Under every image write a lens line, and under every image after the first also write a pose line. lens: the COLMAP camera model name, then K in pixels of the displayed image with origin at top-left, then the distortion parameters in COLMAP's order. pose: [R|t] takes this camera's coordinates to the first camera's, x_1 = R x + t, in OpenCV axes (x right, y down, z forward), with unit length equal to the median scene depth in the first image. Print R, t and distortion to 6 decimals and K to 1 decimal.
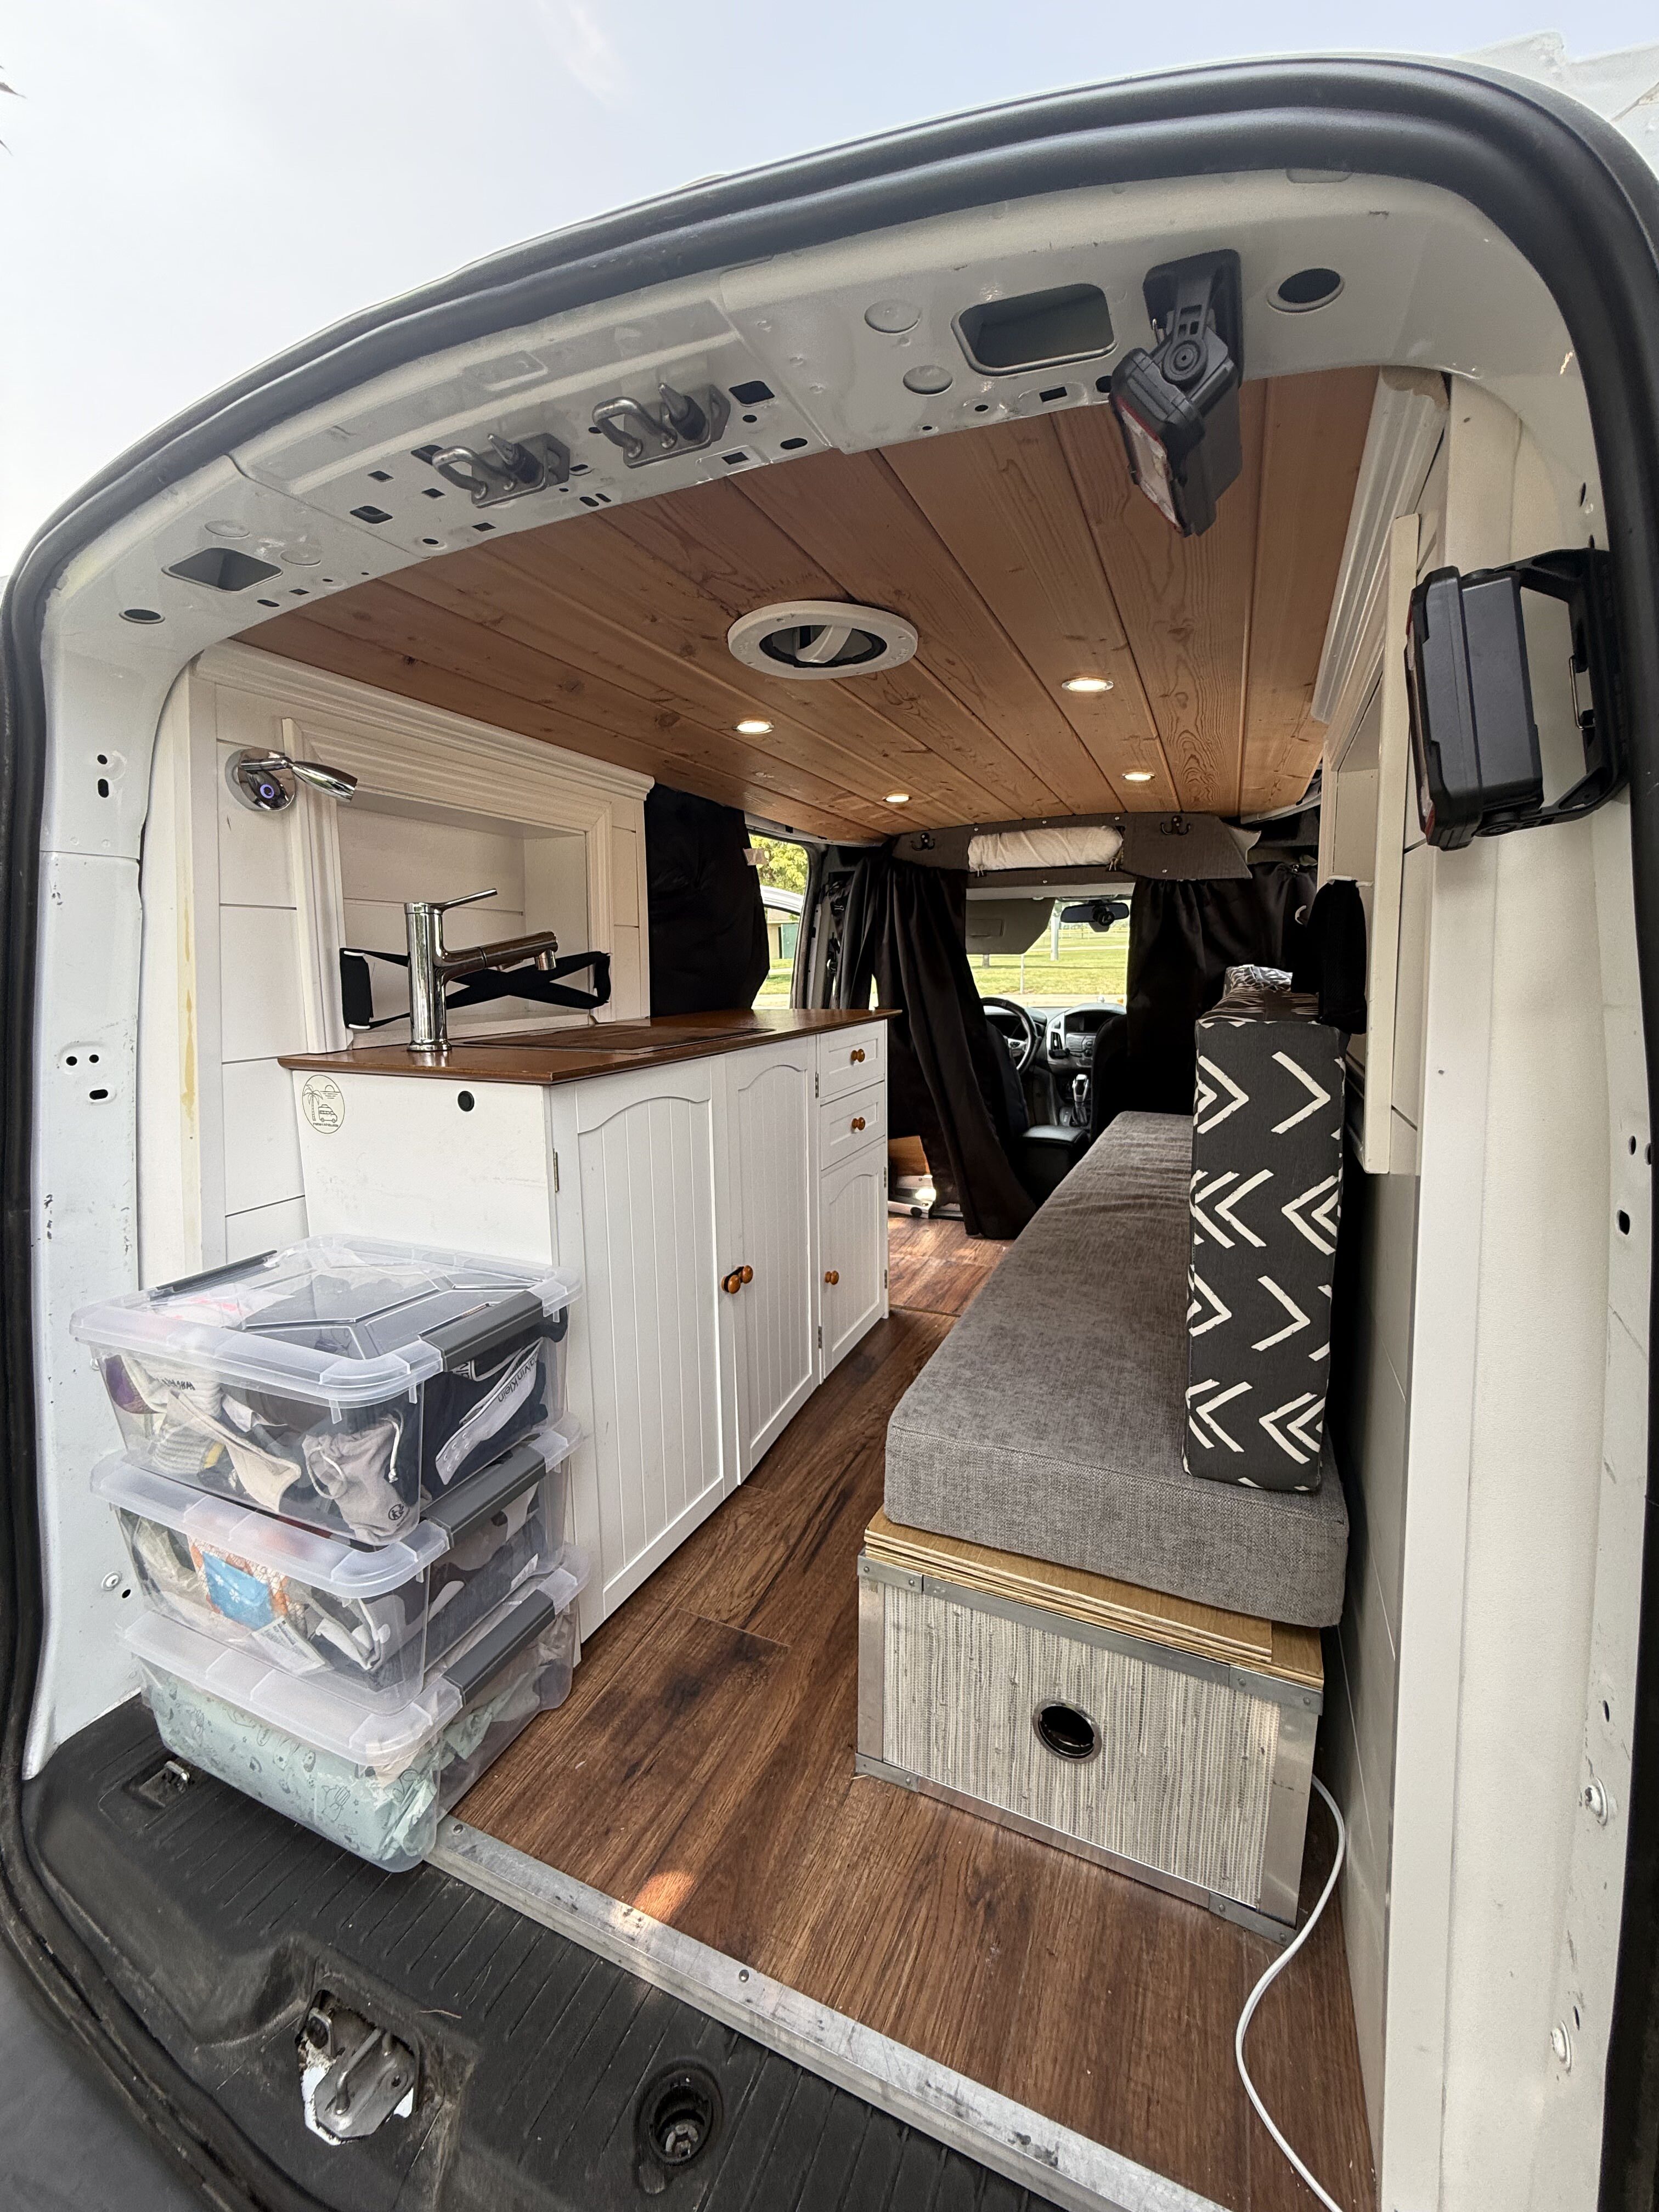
lens RADIAL K [[883.0, 0, 829.5], [0, 883.0, 1106.0], [0, 0, 1]] dist [0.001968, -0.000184]
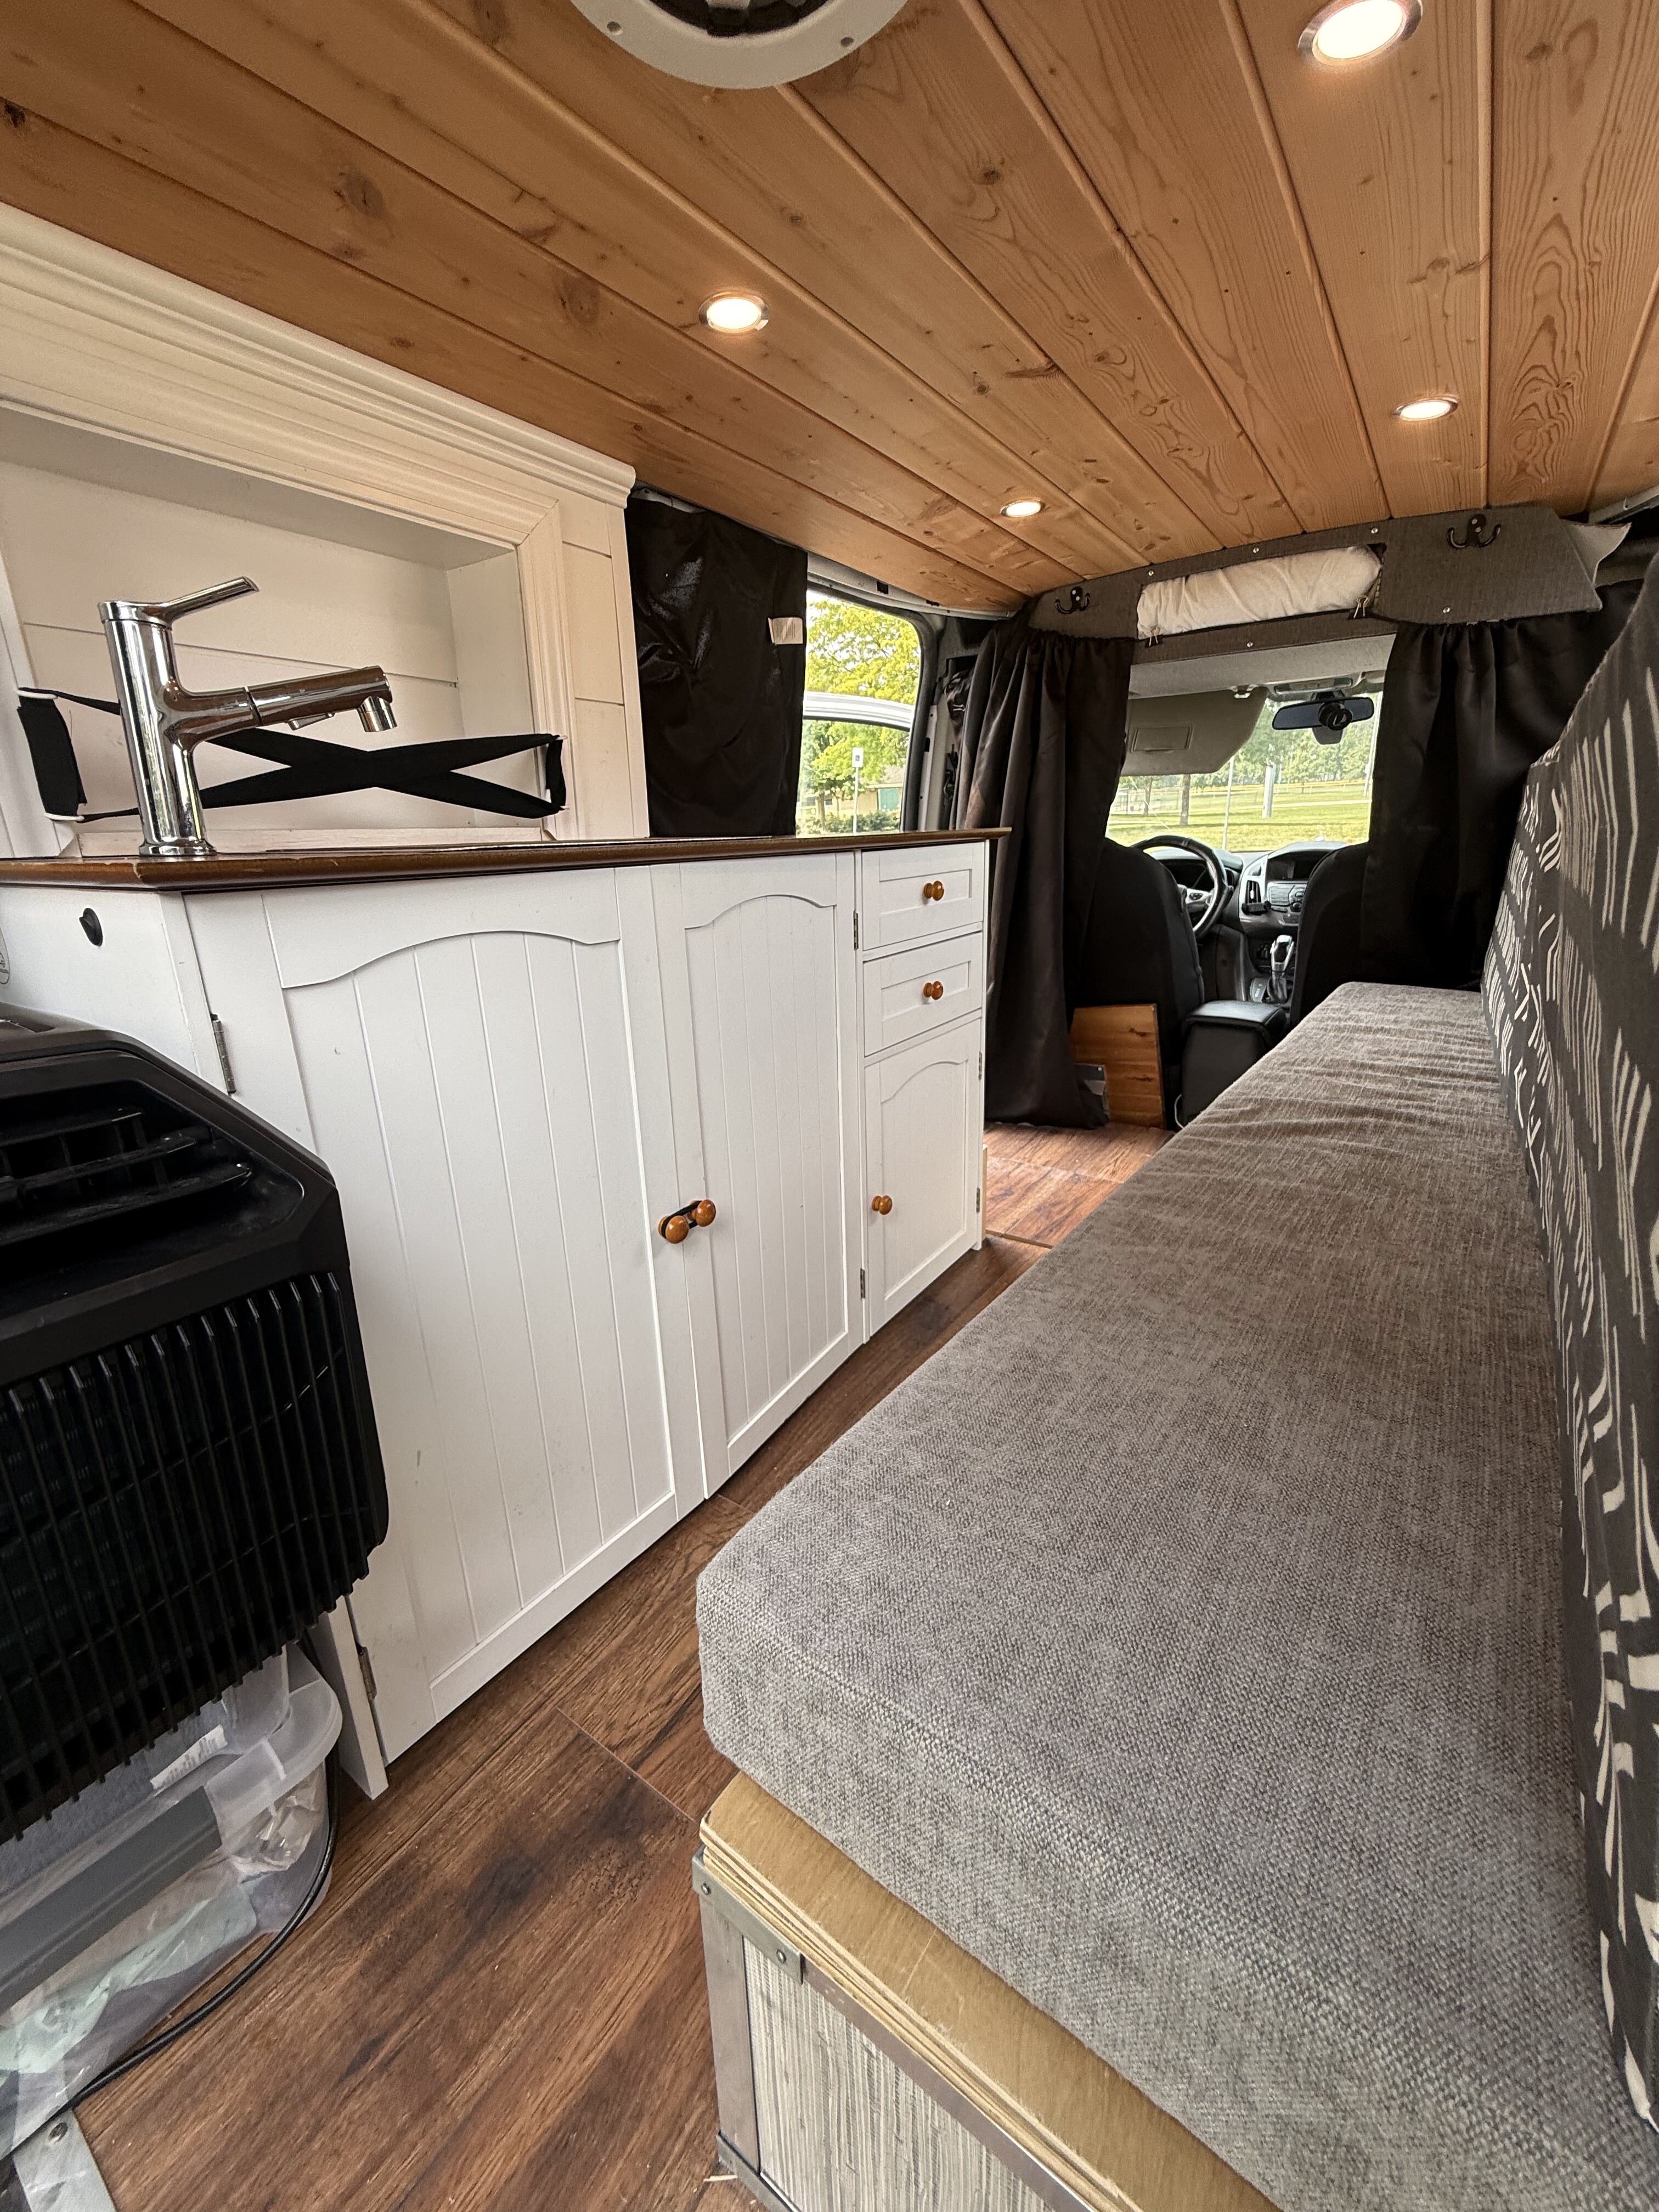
lens RADIAL K [[883.0, 0, 829.5], [0, 883.0, 1106.0], [0, 0, 1]] dist [0.001968, -0.000184]
pose [[0.981135, 0.039904, -0.189161, 0.081732], [-0.012643, 0.989615, 0.143187, 0.010408], [0.192910, -0.138095, 0.971450, 0.263833]]
